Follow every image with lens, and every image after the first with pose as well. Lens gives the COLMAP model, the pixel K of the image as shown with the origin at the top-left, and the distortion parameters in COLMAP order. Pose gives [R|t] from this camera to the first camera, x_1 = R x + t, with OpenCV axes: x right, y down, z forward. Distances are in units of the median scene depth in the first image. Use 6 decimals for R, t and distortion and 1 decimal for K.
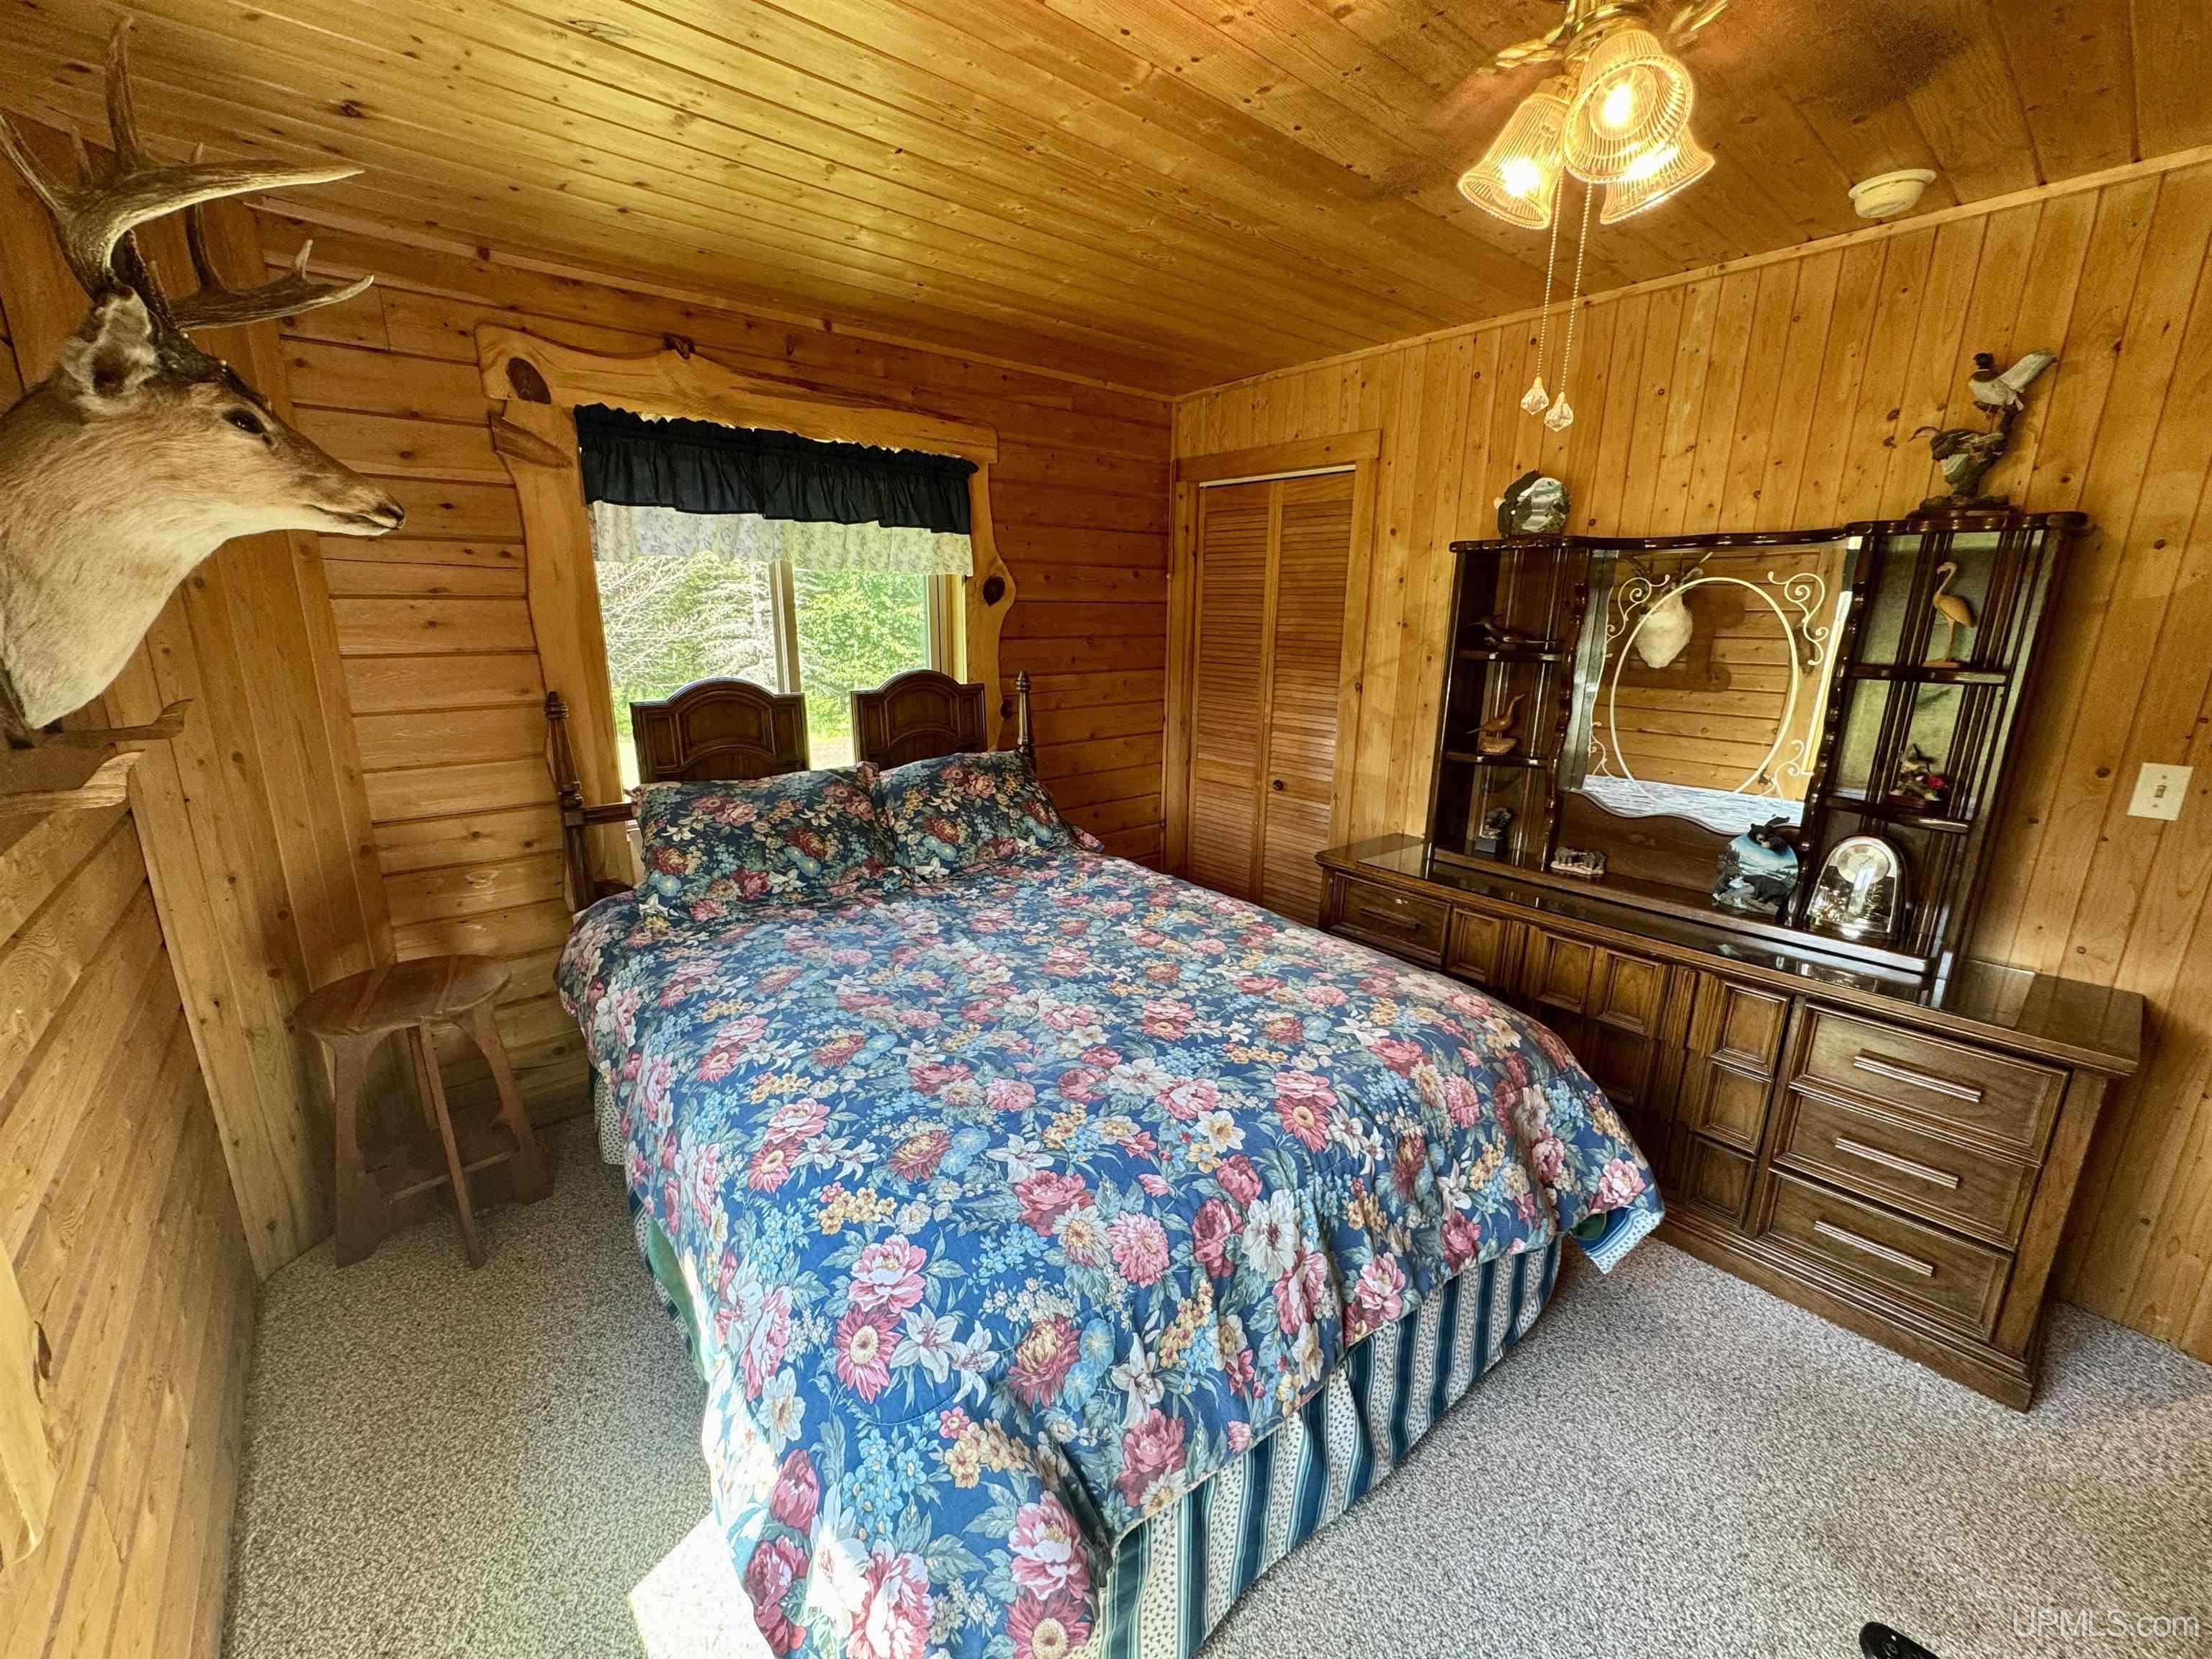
lens RADIAL K [[887.8, 0, 1106.0], [0, 887.8, 829.5], [0, 0, 1]] dist [-0.002667, -0.000229]
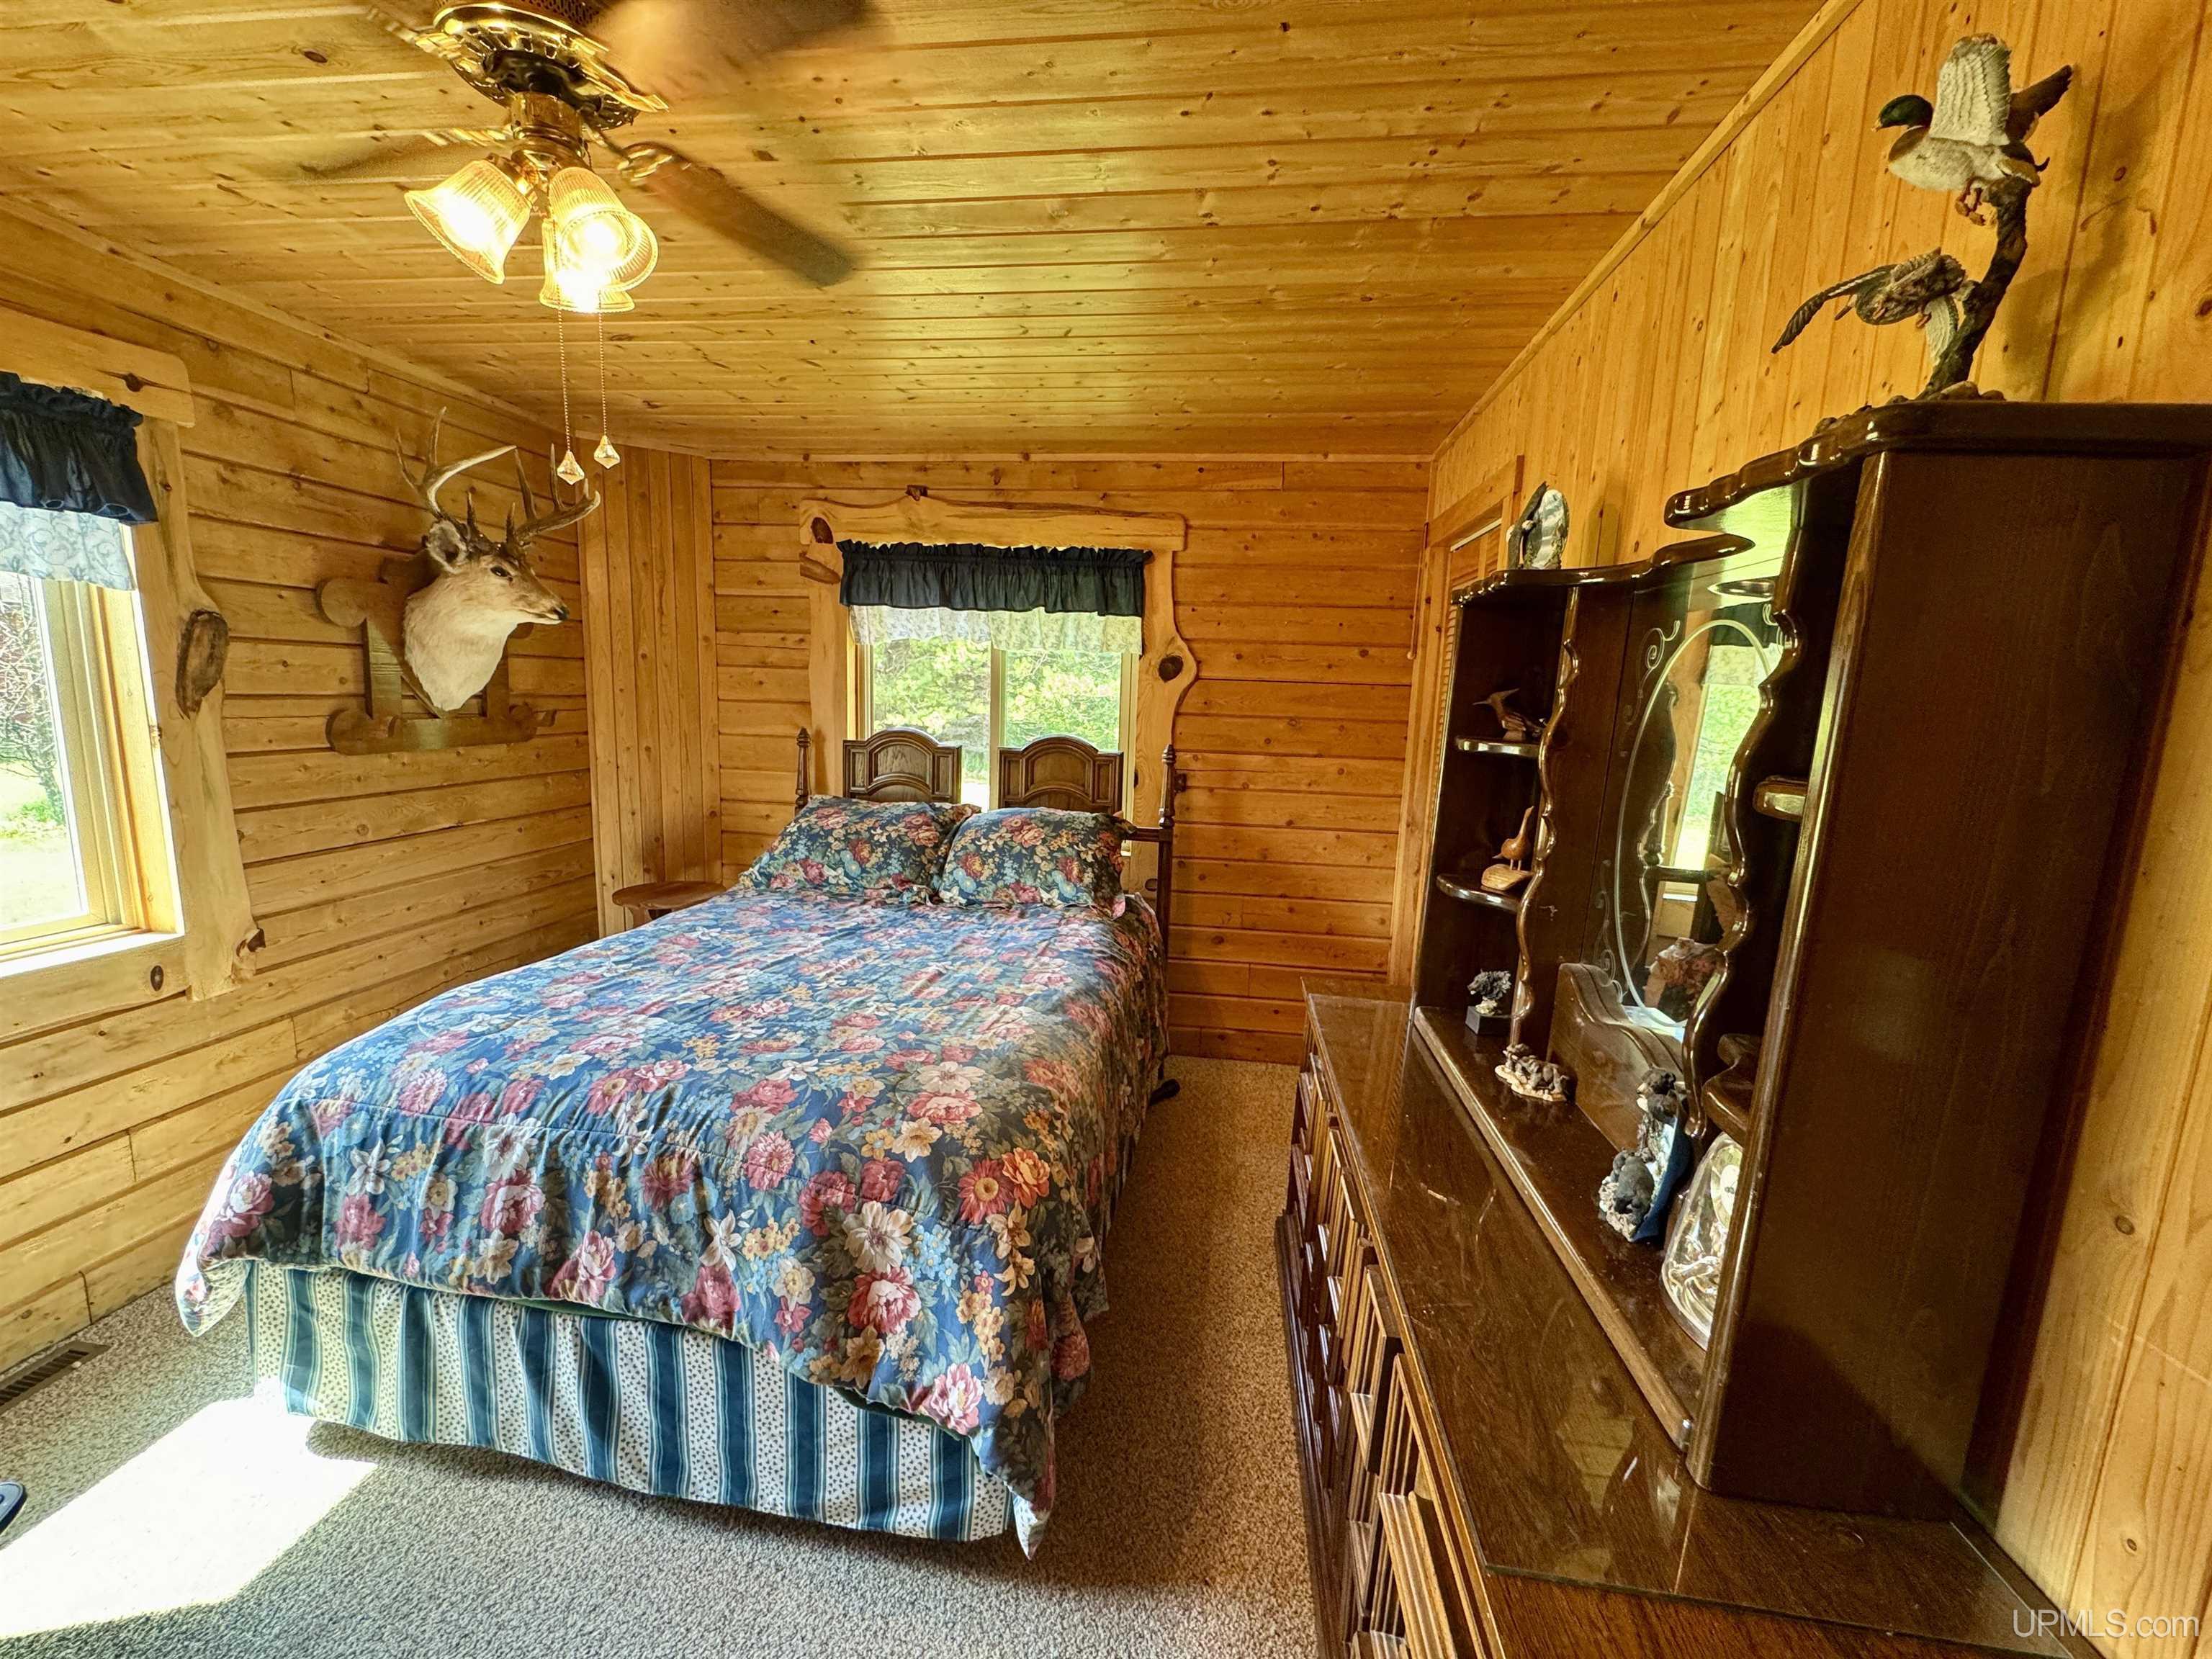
lens RADIAL K [[887.8, 0, 1106.0], [0, 887.8, 829.5], [0, 0, 1]] dist [-0.002667, -0.000229]
pose [[0.674193, 0.126703, -0.727606, 0.903497], [-0.207602, 0.977965, -0.022063, -0.065716], [0.708777, 0.165927, 0.685640, 0.385283]]
